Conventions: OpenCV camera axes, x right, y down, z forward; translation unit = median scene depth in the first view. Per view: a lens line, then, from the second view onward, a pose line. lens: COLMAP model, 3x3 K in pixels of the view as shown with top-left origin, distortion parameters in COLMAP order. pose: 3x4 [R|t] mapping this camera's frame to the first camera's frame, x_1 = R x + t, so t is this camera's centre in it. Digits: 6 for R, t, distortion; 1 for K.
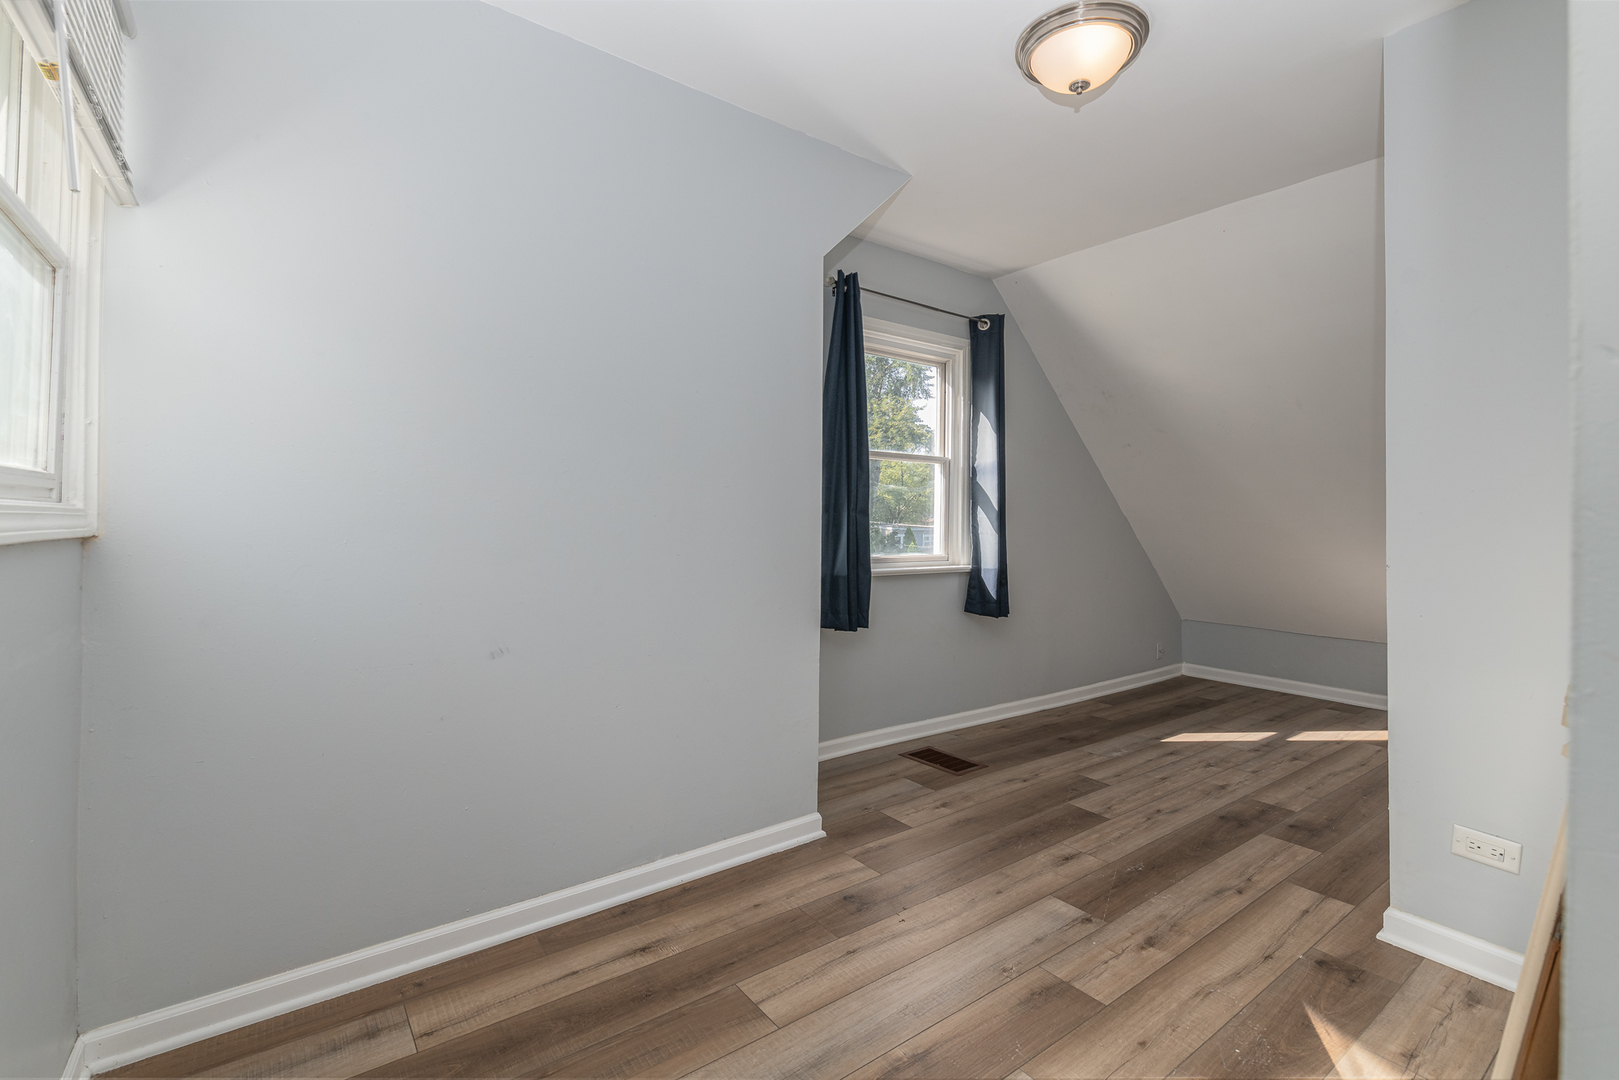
lens RADIAL K [[706.7, 0, 815.6], [0, 706.7, 508.6], [0, 0, 1]] dist [-0.002377, -0.000360]
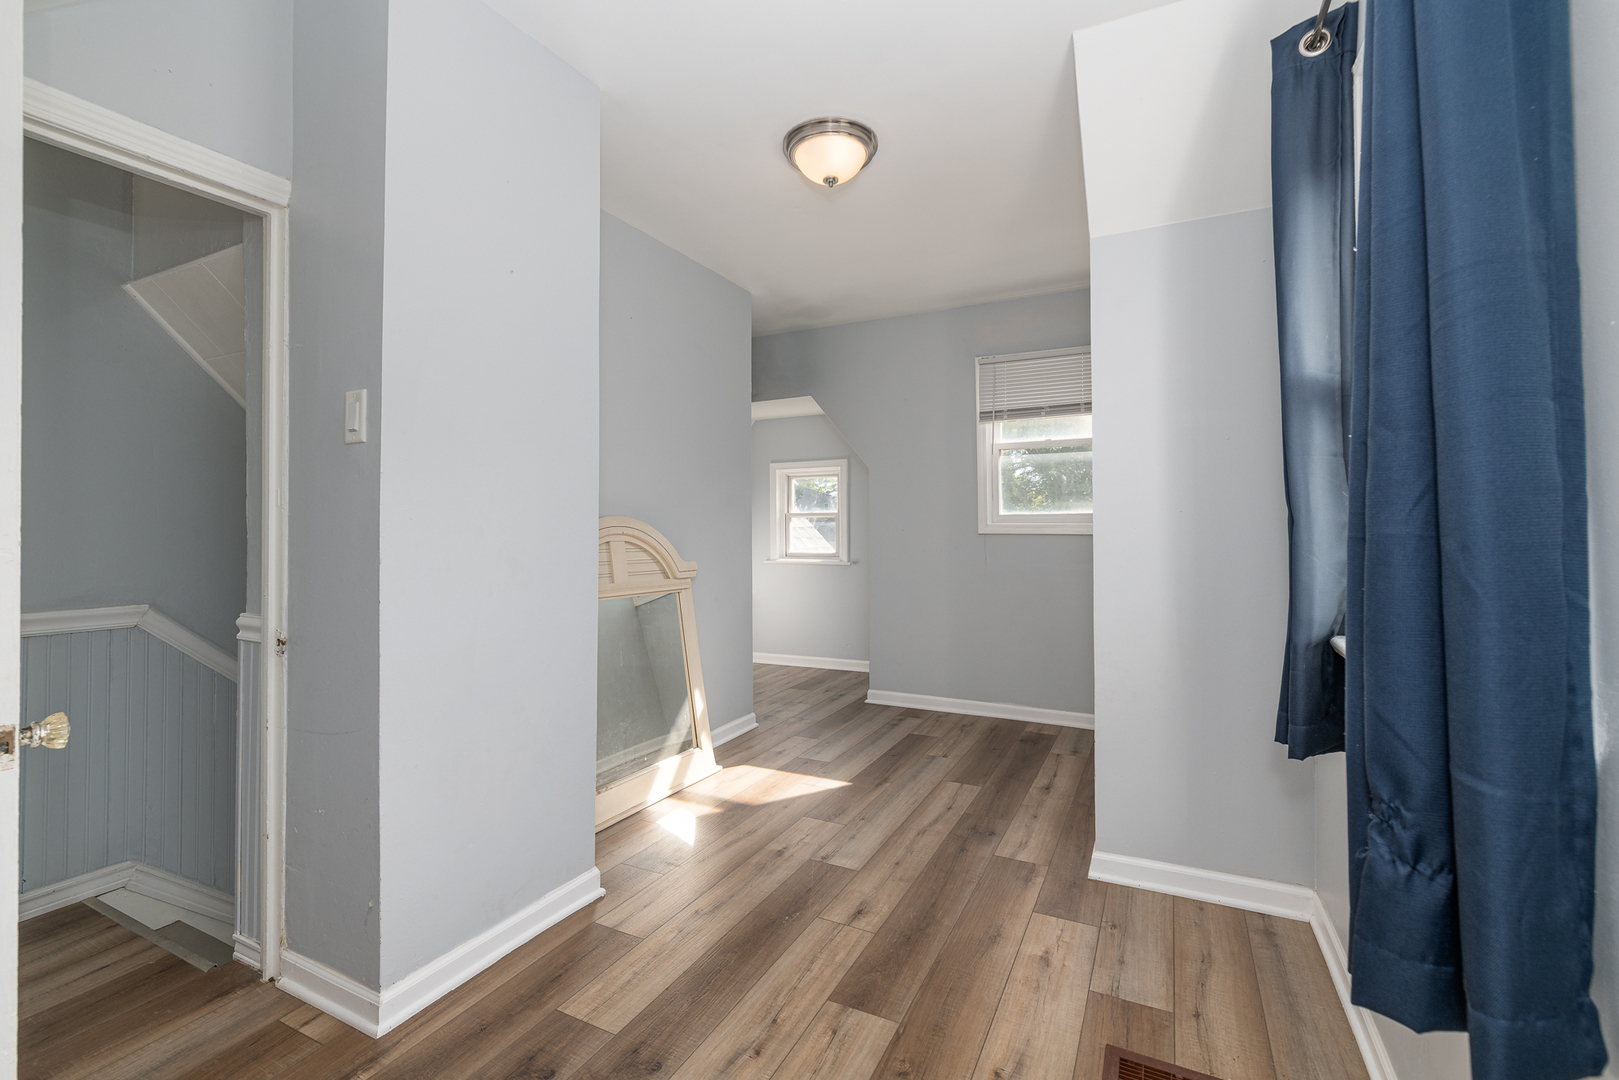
lens RADIAL K [[706.7, 0, 815.6], [0, 706.7, 508.6], [0, 0, 1]] dist [-0.002377, -0.000360]
pose [[-0.890826, -0.017542, -0.454005, 0.861532], [0.003555, 0.998955, -0.045572, 0.011974], [0.454330, -0.042211, -0.889833, 1.876377]]
